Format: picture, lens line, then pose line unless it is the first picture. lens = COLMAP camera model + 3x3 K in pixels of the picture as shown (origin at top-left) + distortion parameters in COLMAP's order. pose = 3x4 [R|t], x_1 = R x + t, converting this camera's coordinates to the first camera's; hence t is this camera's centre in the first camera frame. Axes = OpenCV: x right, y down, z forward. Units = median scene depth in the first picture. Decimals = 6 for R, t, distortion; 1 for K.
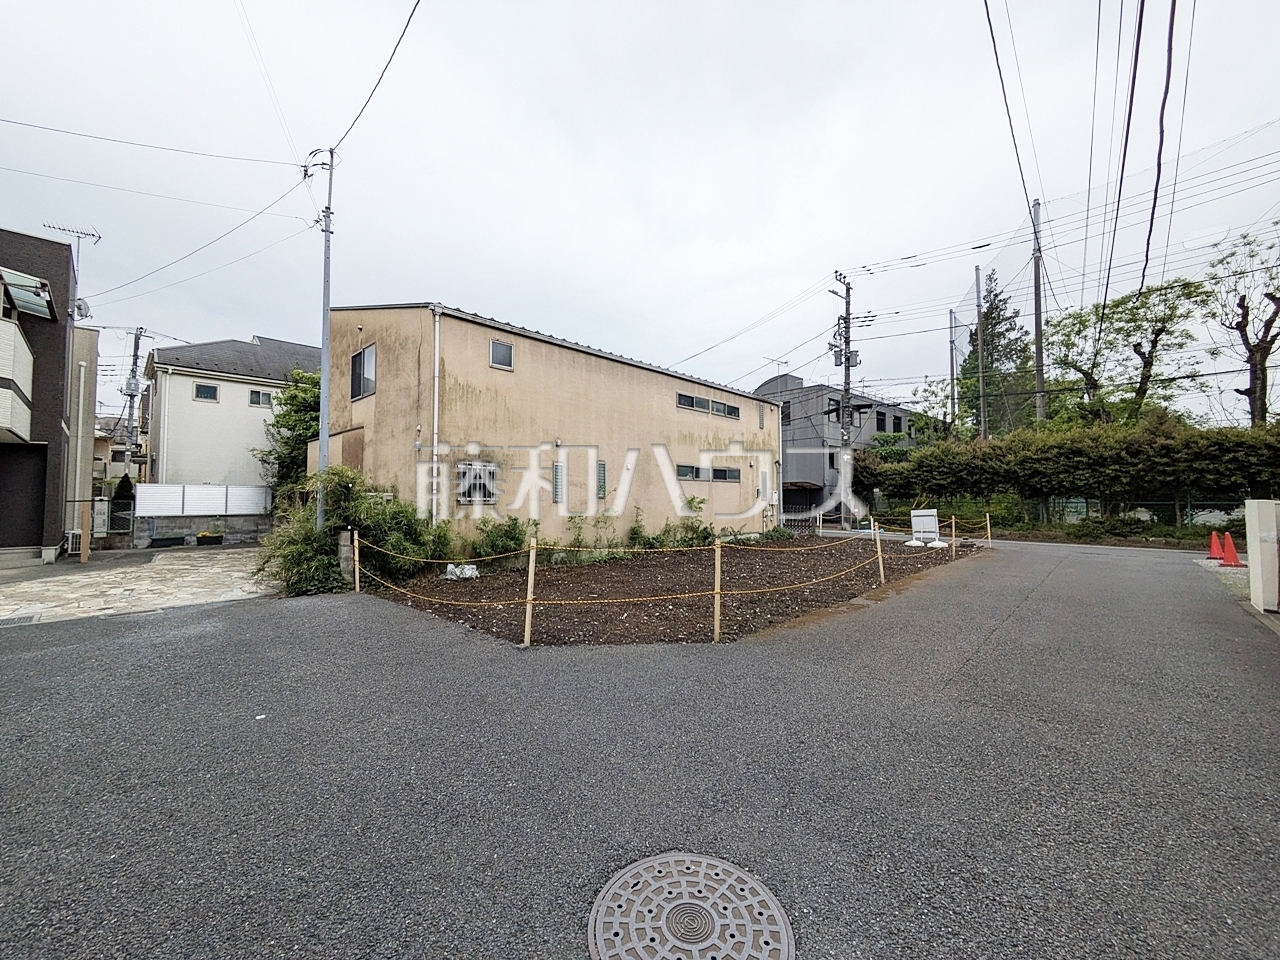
lens RADIAL K [[505.8, 0, 642.0], [0, 505.8, 476.8], [0, 0, 1]] dist [-0.001007, 0.002368]
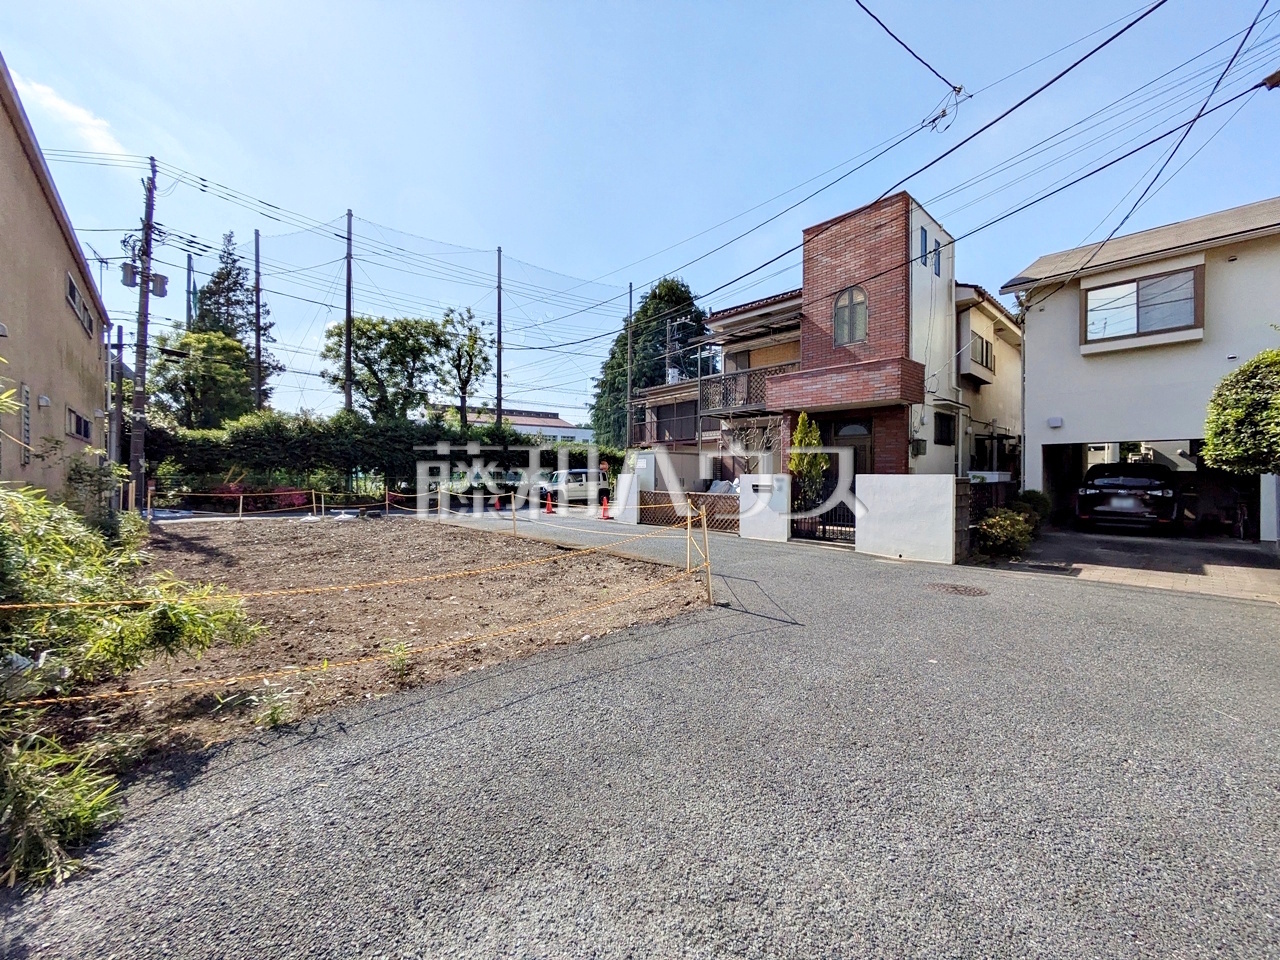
lens RADIAL K [[505.8, 0, 638.3], [0, 505.8, 476.7], [0, 0, 1]] dist [-0.001007, 0.002368]
pose [[0.076604, 0.002586, 0.997058, -0.381953], [-0.047386, 0.998876, 0.001050, 0.019797], [-0.995935, -0.047327, 0.076641, 0.315566]]
